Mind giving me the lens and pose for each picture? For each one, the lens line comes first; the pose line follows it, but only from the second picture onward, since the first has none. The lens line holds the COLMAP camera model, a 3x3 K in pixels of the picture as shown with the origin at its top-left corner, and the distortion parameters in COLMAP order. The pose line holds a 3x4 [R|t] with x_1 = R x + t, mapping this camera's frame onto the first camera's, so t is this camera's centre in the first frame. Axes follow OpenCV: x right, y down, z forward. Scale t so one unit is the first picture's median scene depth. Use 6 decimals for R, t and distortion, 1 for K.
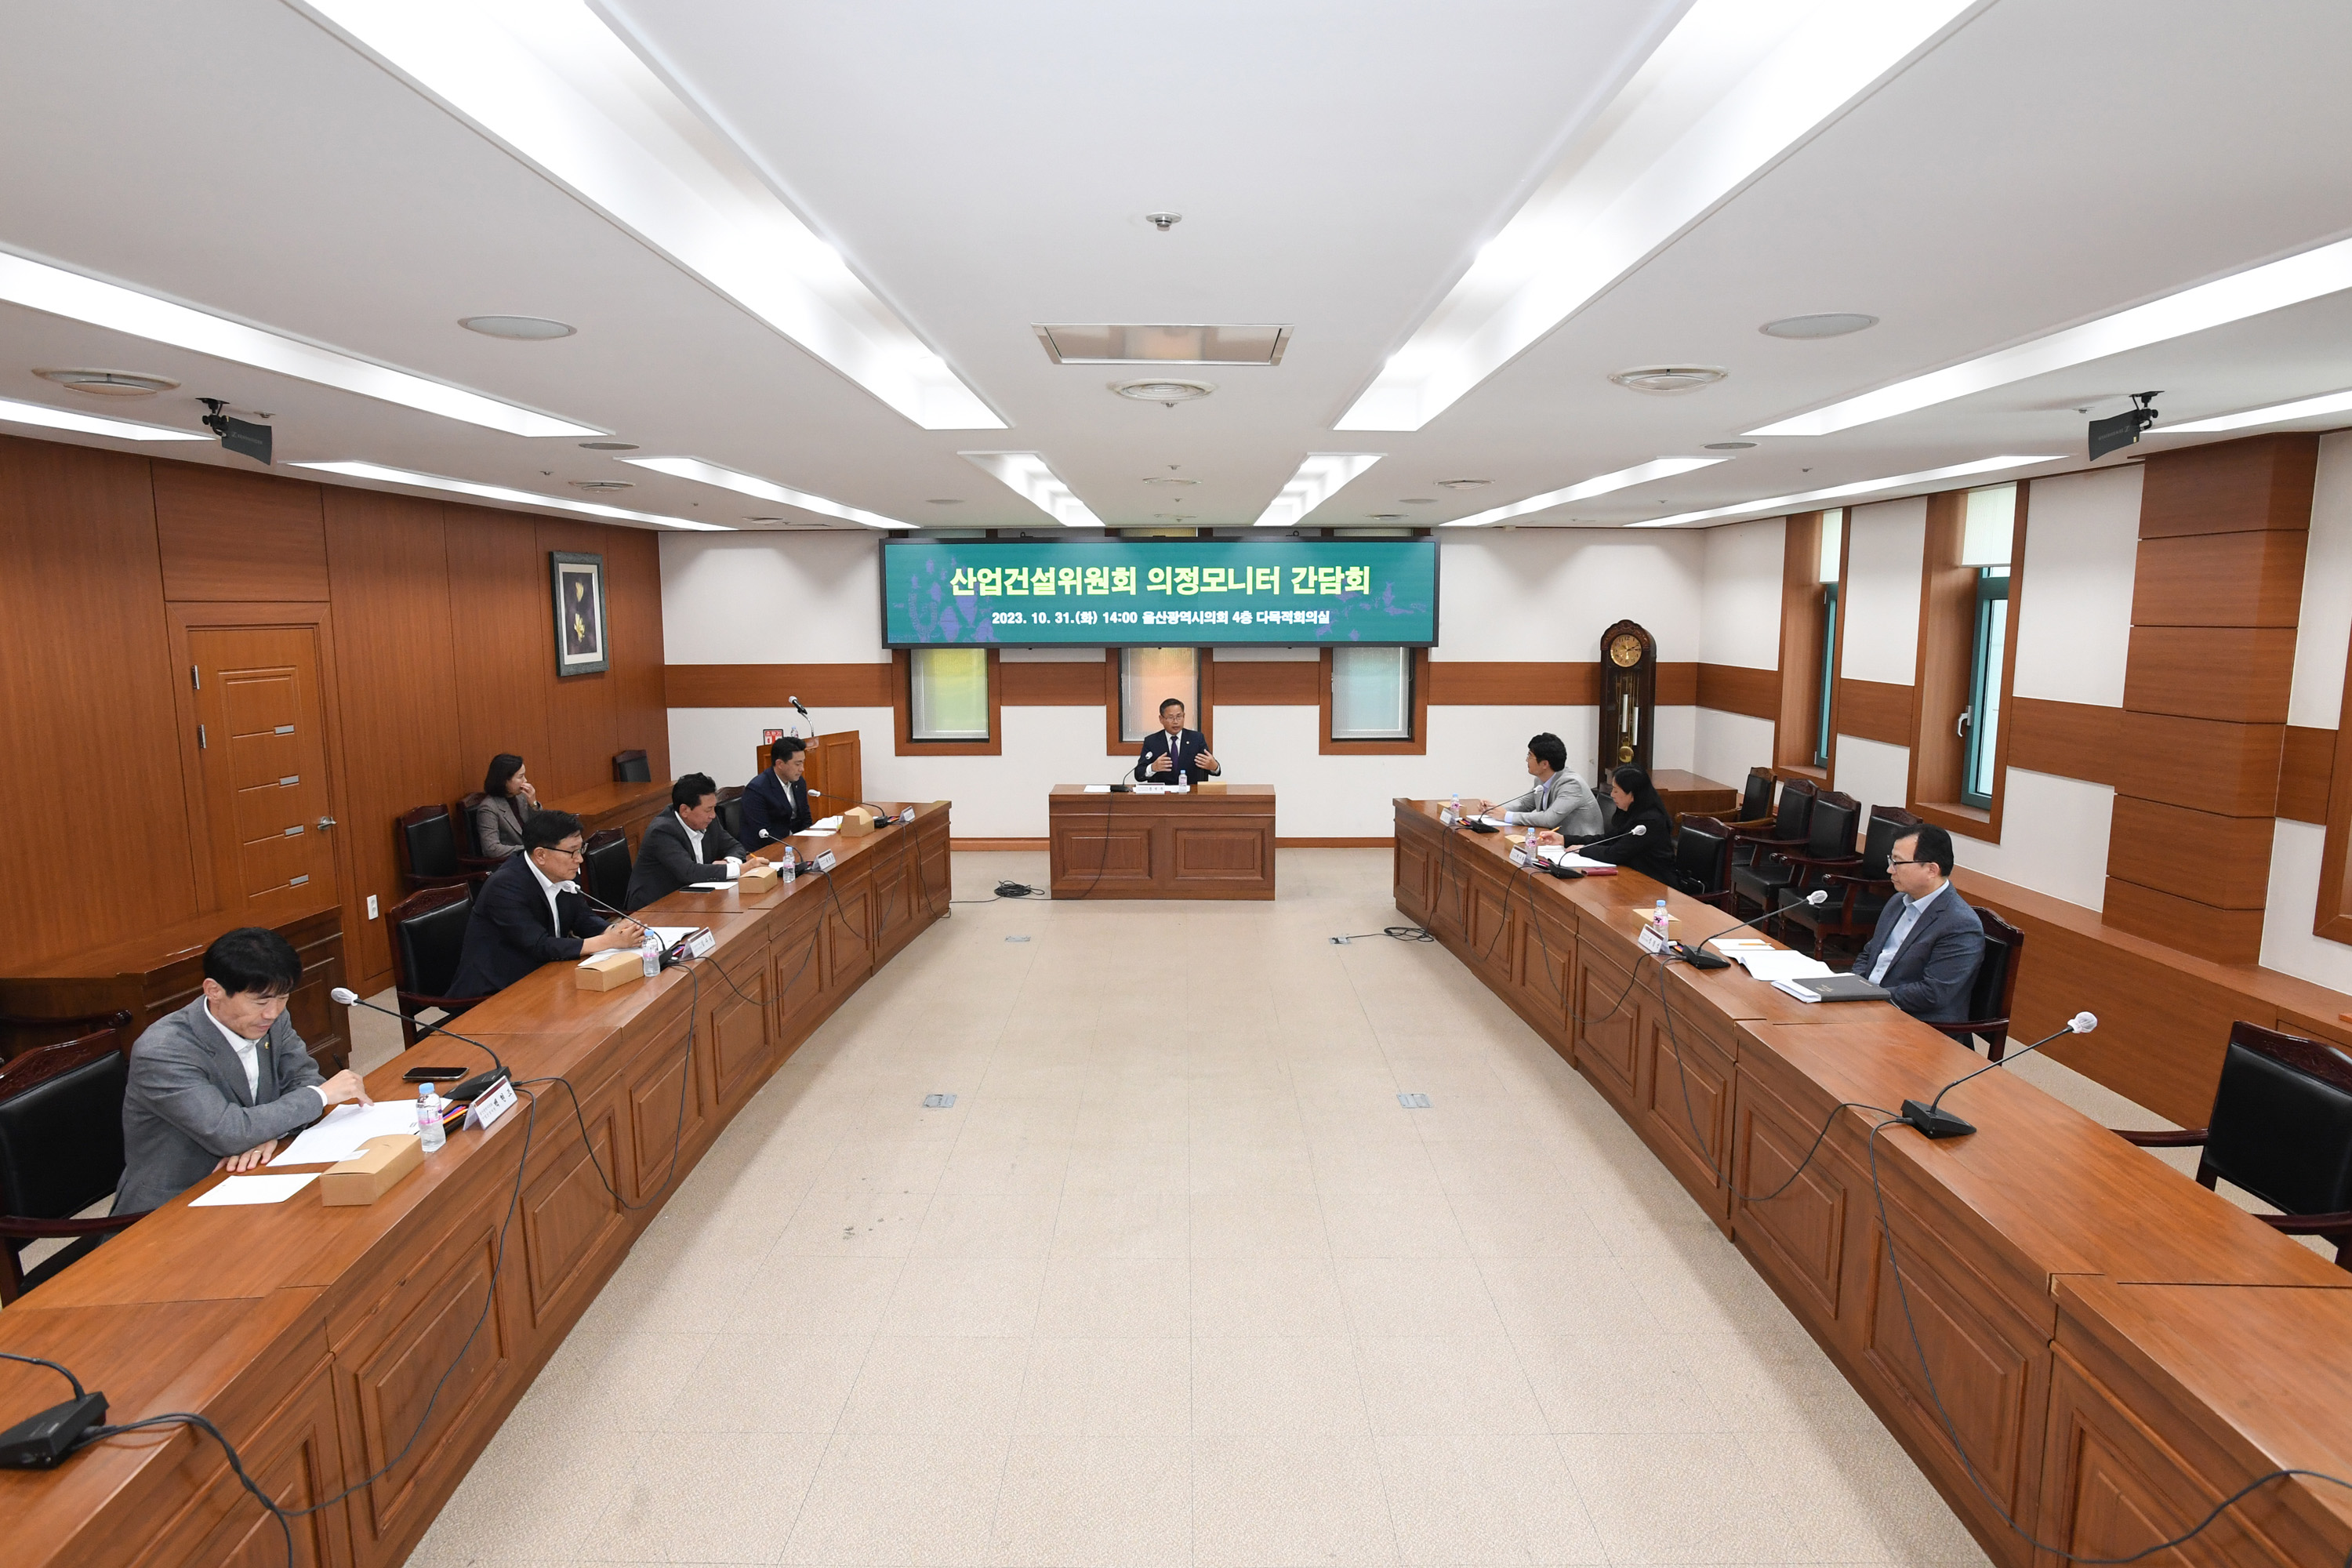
lens RADIAL K [[1314.0, 0, 1152.7], [0, 1314.0, 798.7], [0, 0, 1]] dist [-0.021717, 0.009265]
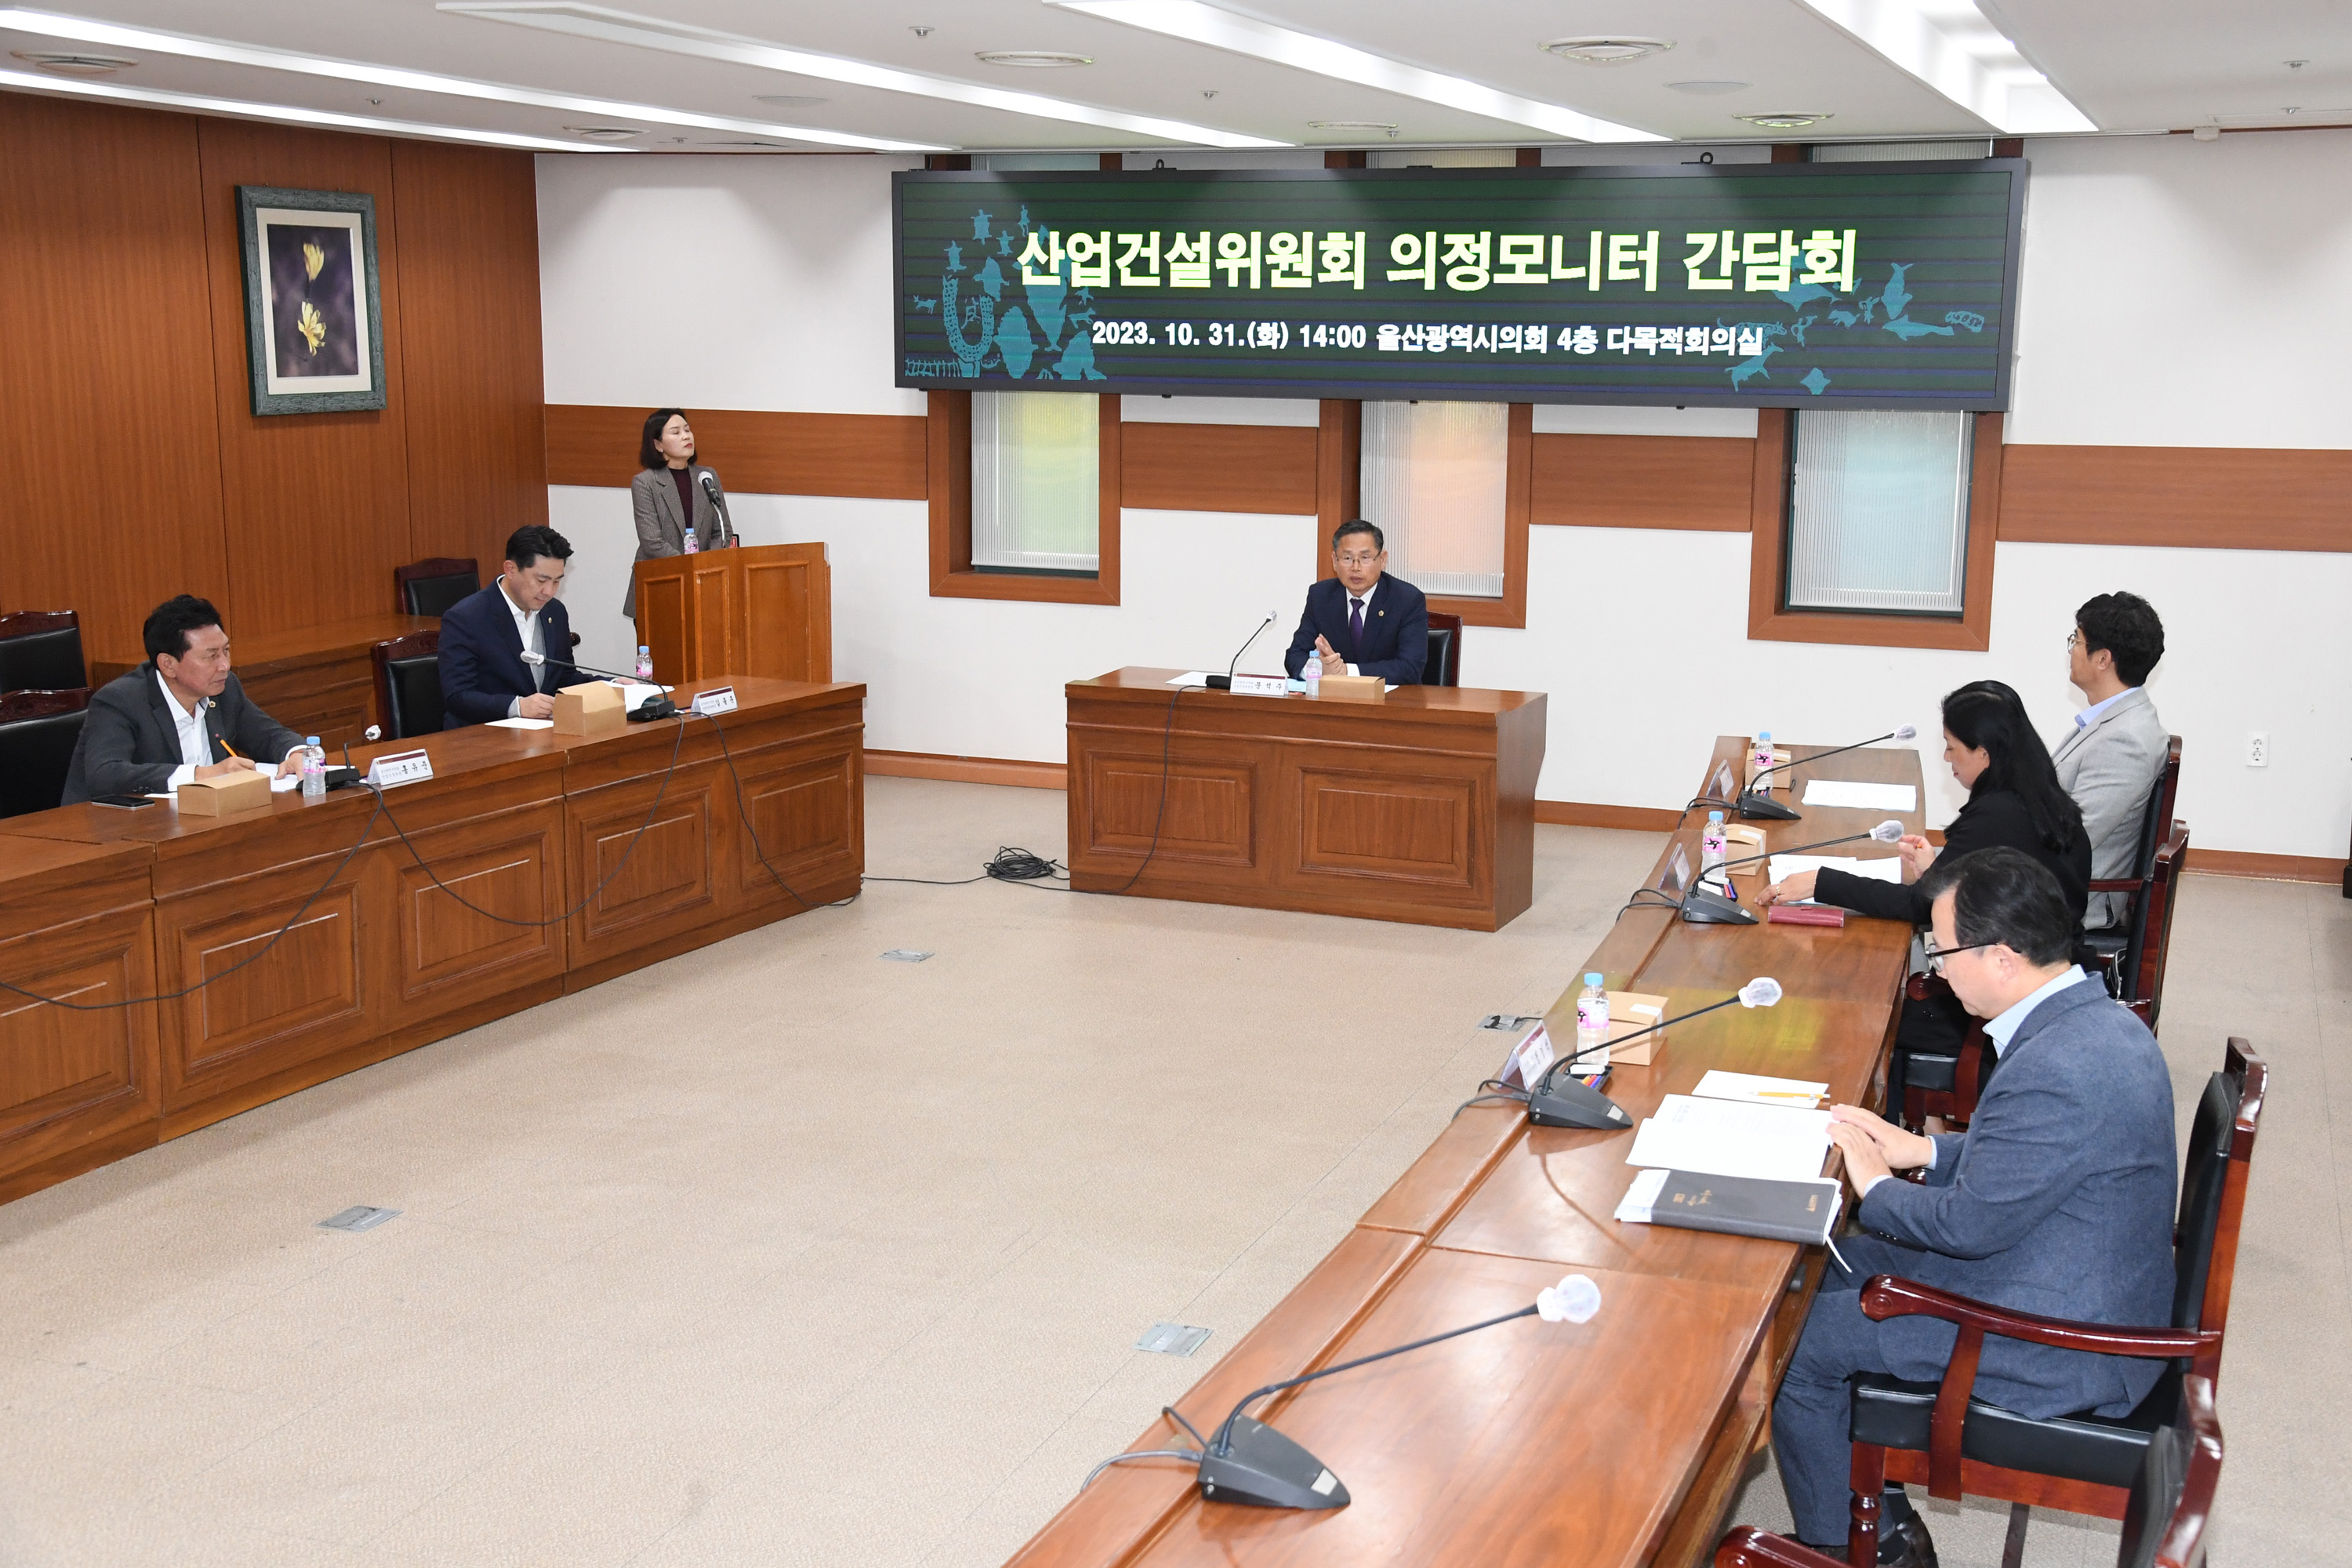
lens RADIAL K [[2712.6, 0, 1212.6], [0, 2712.6, 771.6], [0, 0, 1]] dist [0.131578, 0.000000]
pose [[0.940849, 0.071819, -0.331127, 0.282671], [-0.063961, 0.997353, 0.034582, -0.008042], [0.332735, -0.011357, 0.942952, 0.024846]]
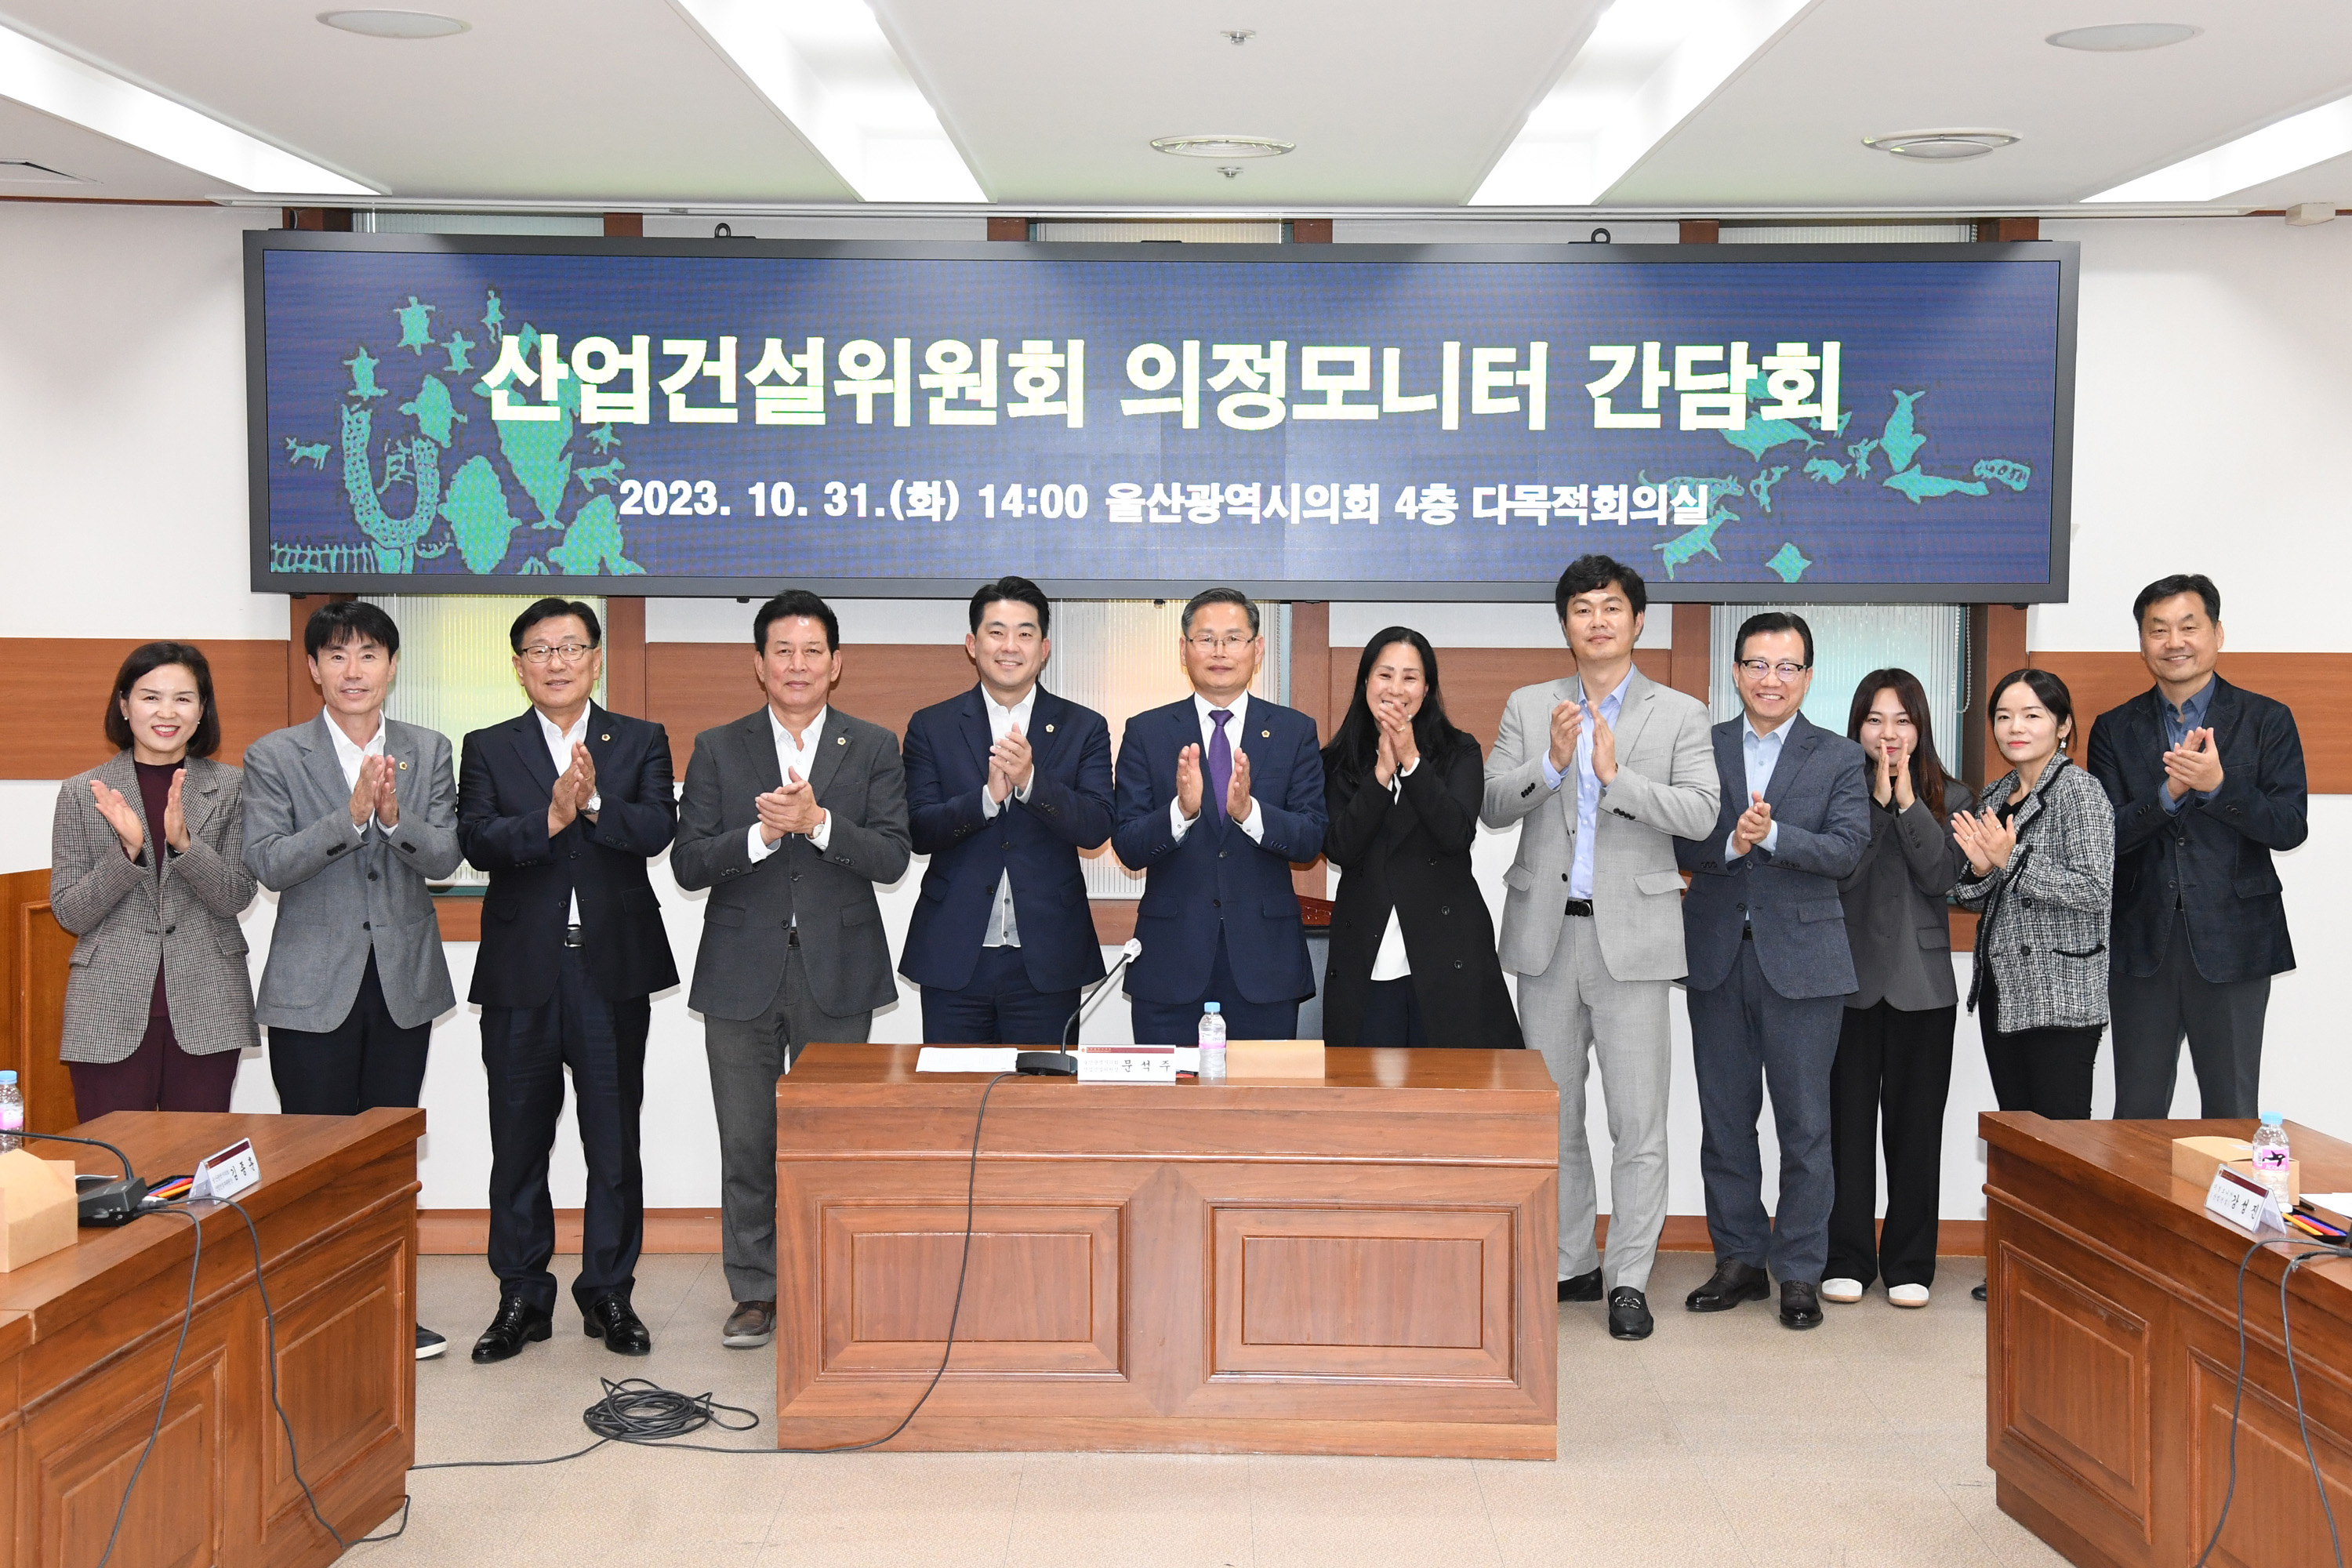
lens RADIAL K [[3185.6, 0, 1169.4], [0, 3185.6, 764.8], [0, 0, 1]] dist [0.168671, 0.000000]
pose [[0.999873, 0.009242, 0.012956, -0.001881], [-0.008158, 0.996650, -0.081373, -0.014494], [-0.013664, 0.081257, 0.996600, 0.252988]]
